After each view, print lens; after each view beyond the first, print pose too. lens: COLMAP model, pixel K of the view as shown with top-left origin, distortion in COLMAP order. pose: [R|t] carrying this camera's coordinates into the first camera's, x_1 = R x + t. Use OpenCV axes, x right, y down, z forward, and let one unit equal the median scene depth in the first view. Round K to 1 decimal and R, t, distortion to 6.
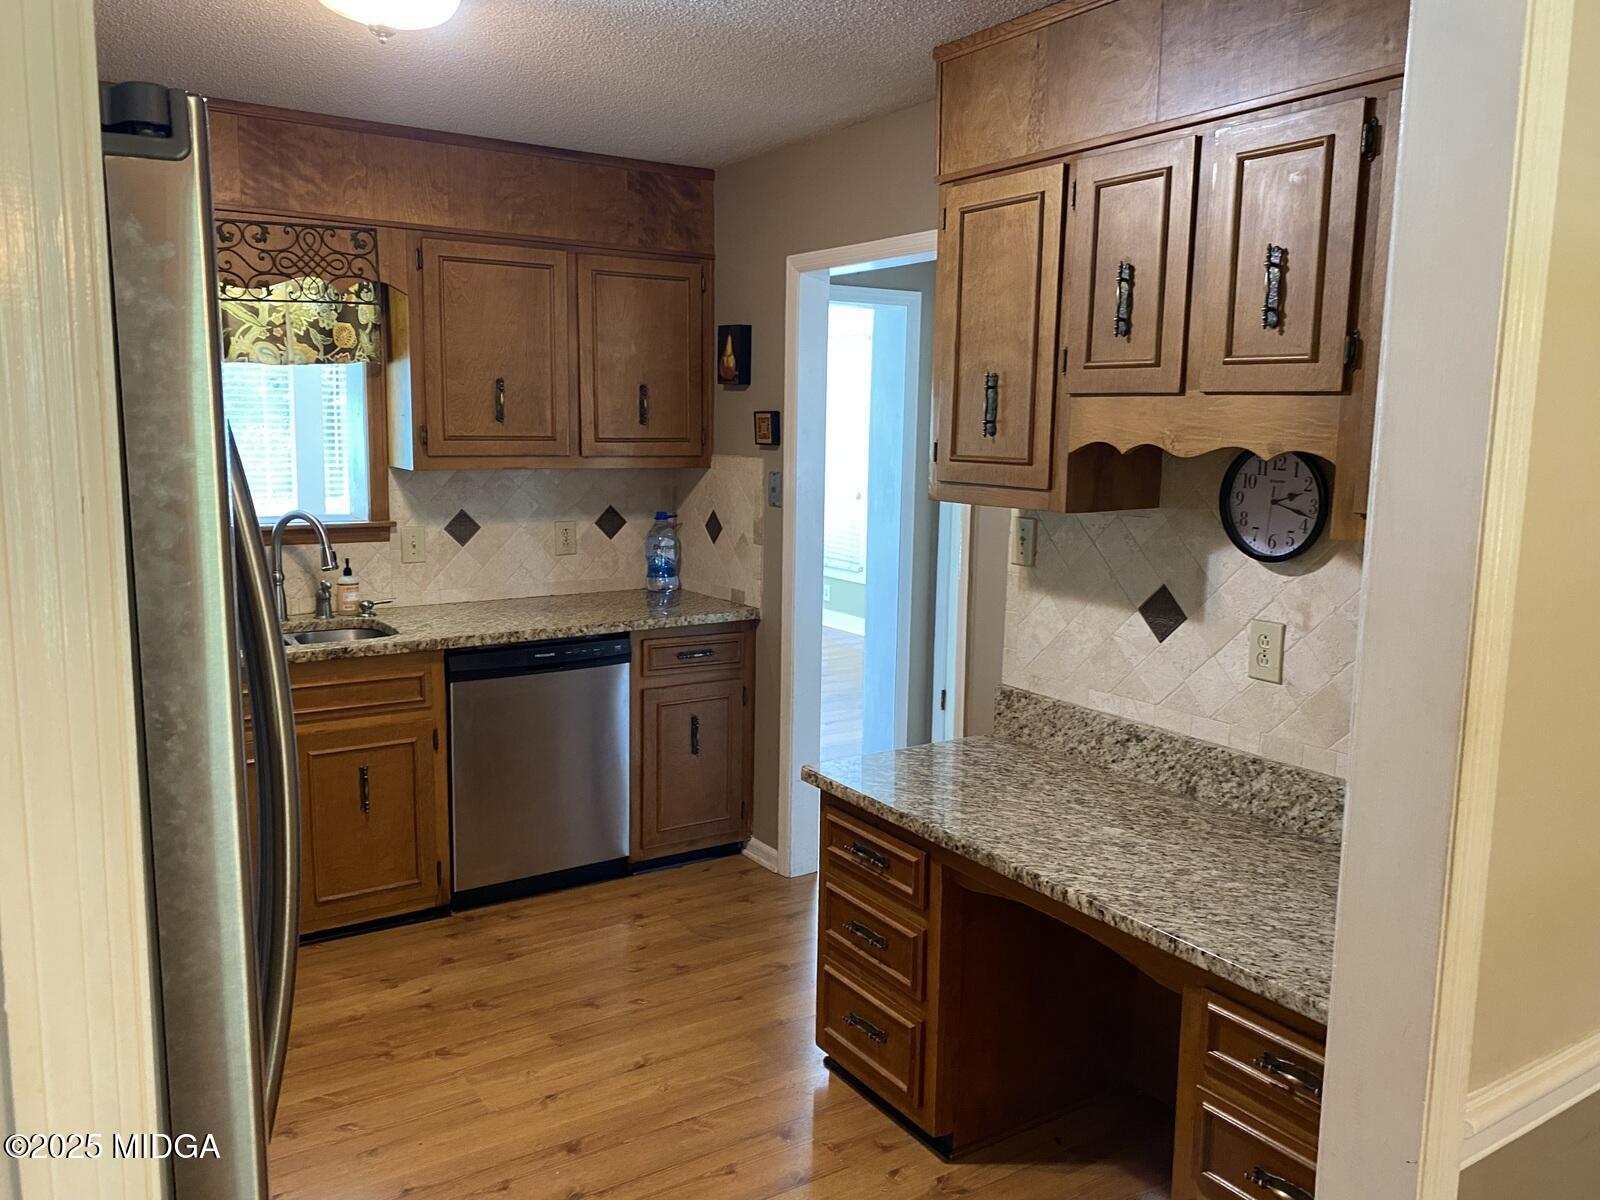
lens RADIAL K [[1223.6, 0, 786.1], [0, 1223.6, 592.0], [0, 0, 1]] dist [0.002801, -0.001065]
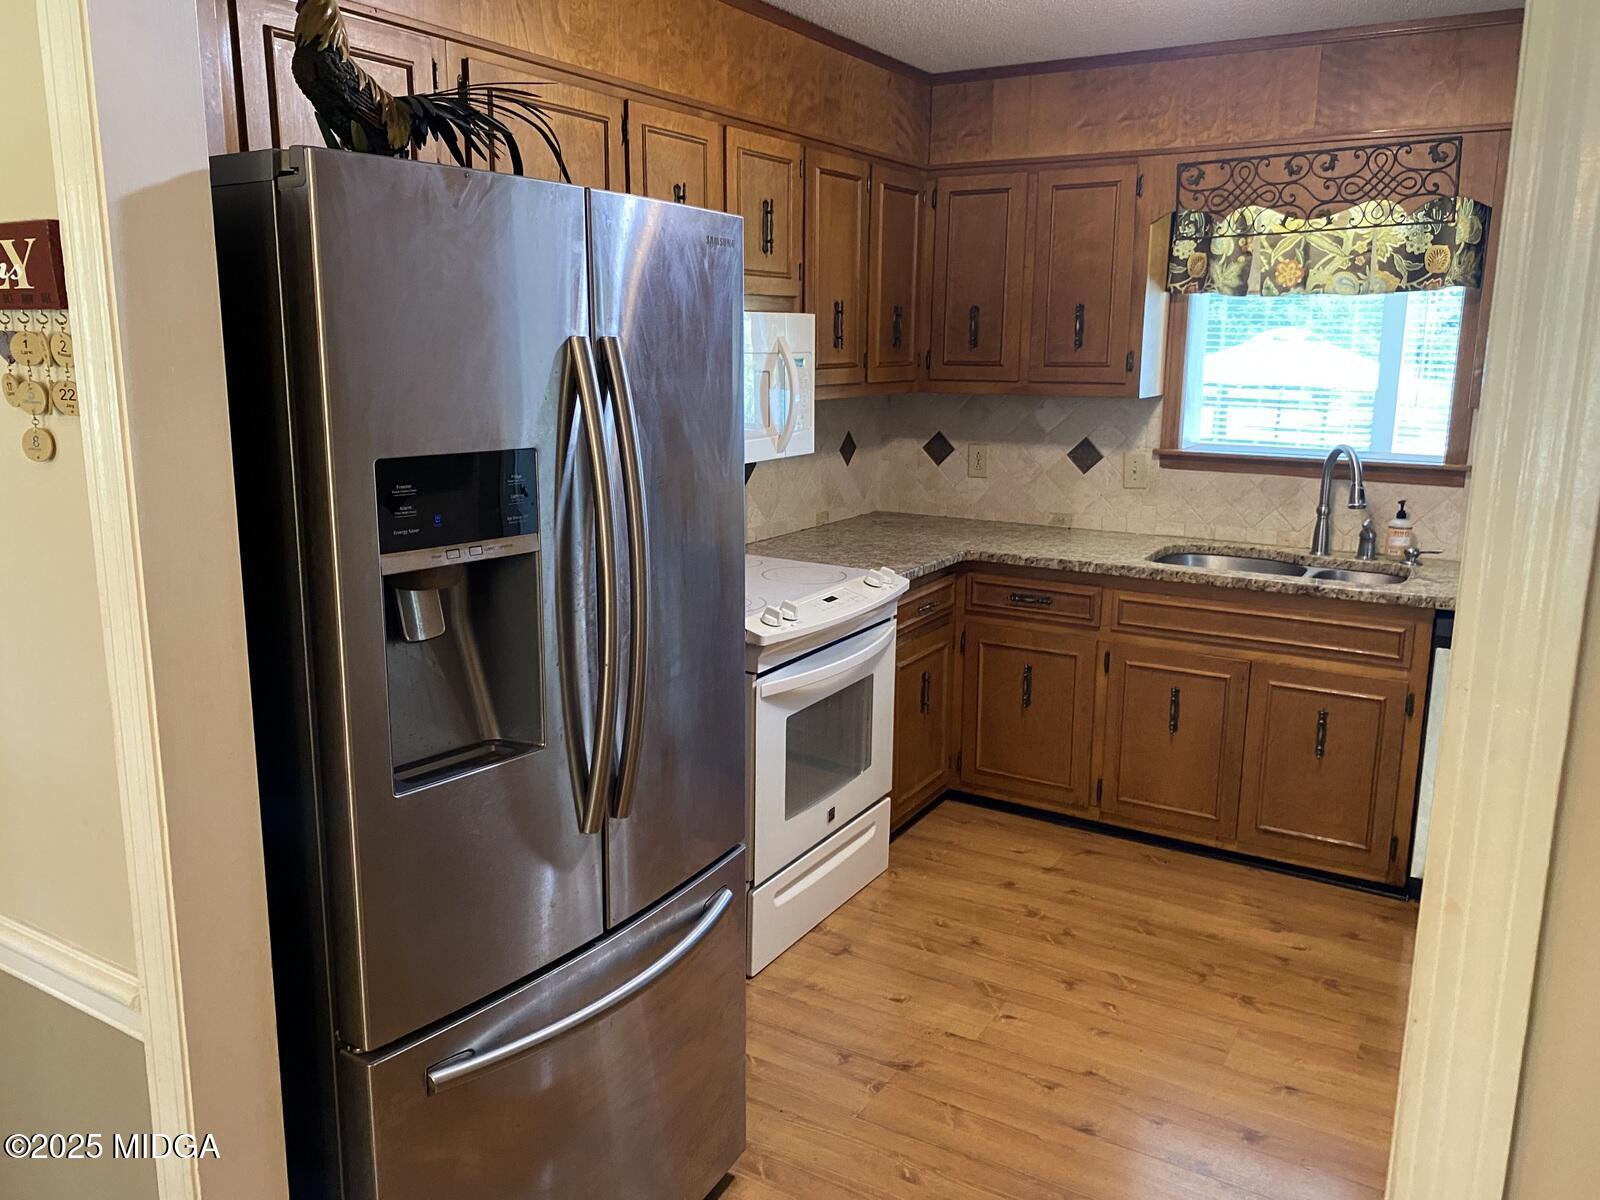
lens RADIAL K [[1223.6, 0, 786.1], [0, 1223.6, 592.0], [0, 0, 1]] dist [0.002801, -0.001065]
pose [[0.427790, 0.171030, -0.887550, 0.314622], [-0.129529, 0.983400, 0.127069, -0.018128], [0.894549, 0.060605, 0.442842, 0.181773]]
